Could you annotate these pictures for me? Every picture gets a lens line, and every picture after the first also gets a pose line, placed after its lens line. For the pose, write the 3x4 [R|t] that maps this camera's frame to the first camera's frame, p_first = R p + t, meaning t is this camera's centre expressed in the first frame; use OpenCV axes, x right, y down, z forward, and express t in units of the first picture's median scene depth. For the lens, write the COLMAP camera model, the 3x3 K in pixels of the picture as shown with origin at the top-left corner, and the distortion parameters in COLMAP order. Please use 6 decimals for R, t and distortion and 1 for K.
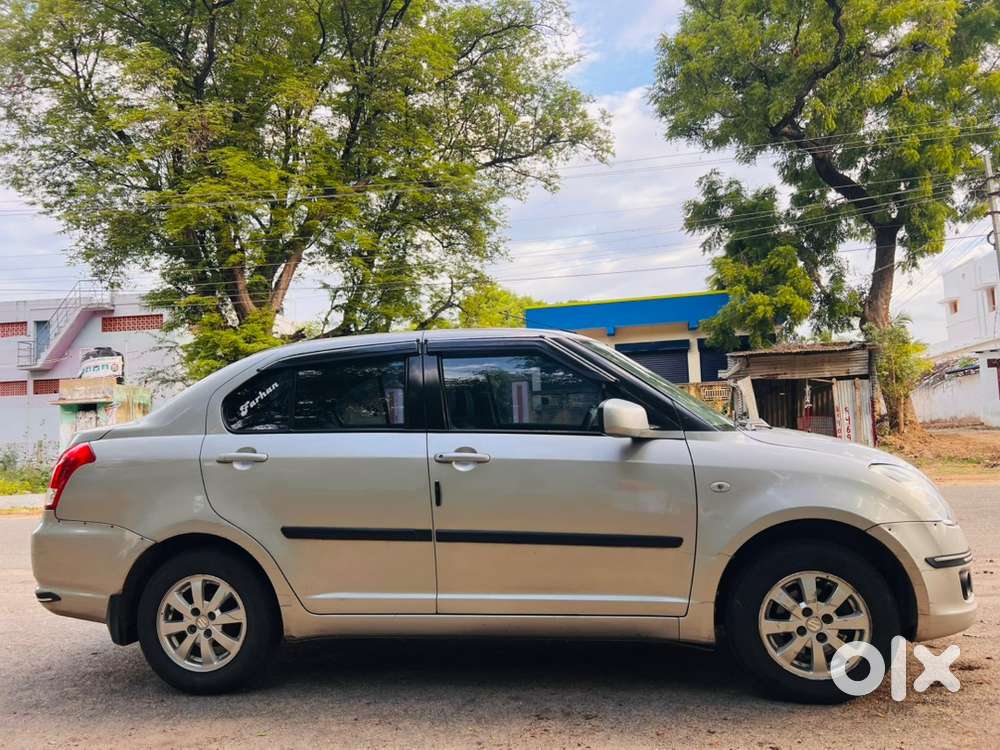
lens RADIAL K [[749.3, 0, 504.2], [0, 749.3, 373.5], [0, 0, 1]] dist [0.052945, -0.056623]
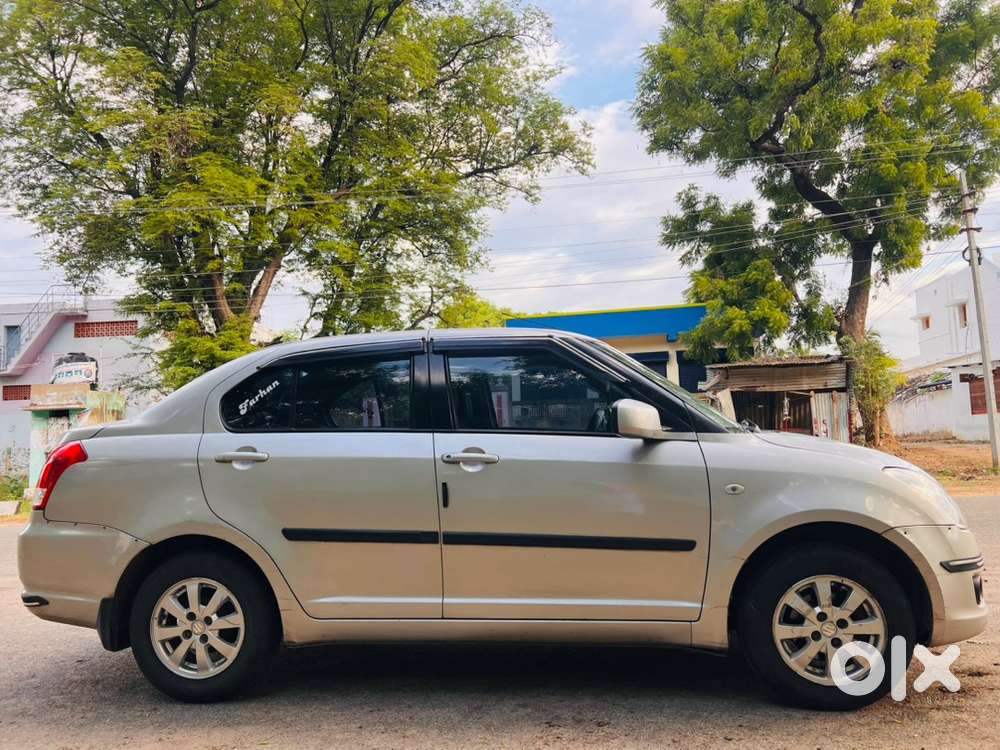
lens RADIAL K [[750.2, 0, 500.0], [0, 750.2, 375.0], [0, 0, 1]] dist [0.047538, -0.049363]
pose [[0.999608, 0.009779, 0.026219, -0.005922], [-0.009435, 0.999868, -0.013243, 0.002228], [-0.026345, 0.012991, 0.999568, 0.002740]]
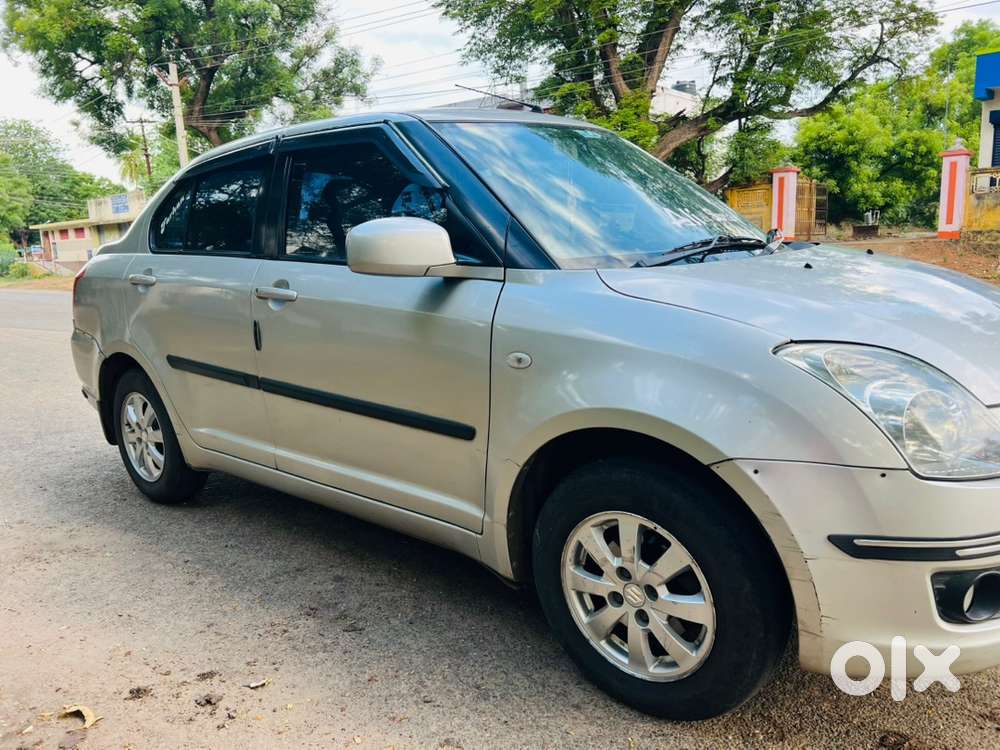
lens RADIAL K [[759.3, 0, 500.0], [0, 759.3, 375.0], [0, 0, 1]] dist [0.023291, -0.002583]
pose [[0.842289, 0.102858, -0.529121, 0.078207], [0.046547, 0.964078, 0.261509, -0.000462], [0.537013, -0.244895, 0.807245, 0.061494]]
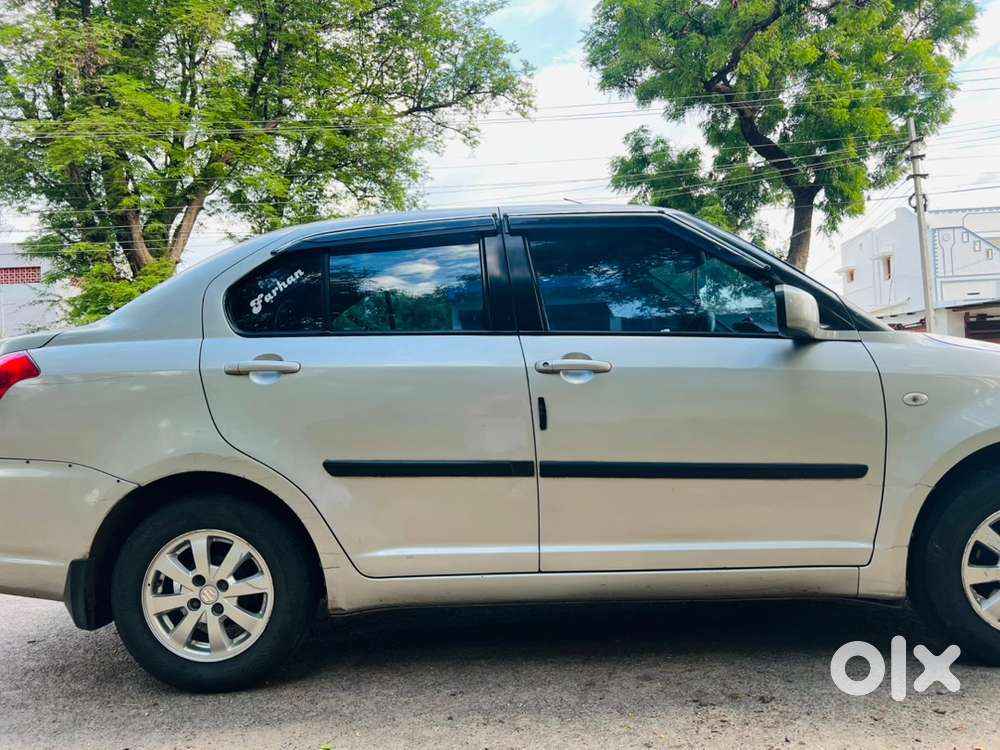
lens RADIAL K [[754.2, 0, 500.0], [0, 754.2, 375.0], [0, 0, 1]] dist [0.041741, -0.045785]
pose [[0.992203, 0.001058, 0.124628, -0.030024], [-0.006520, 0.999035, 0.043432, 0.012114], [-0.124462, -0.043906, 0.991252, 0.035939]]
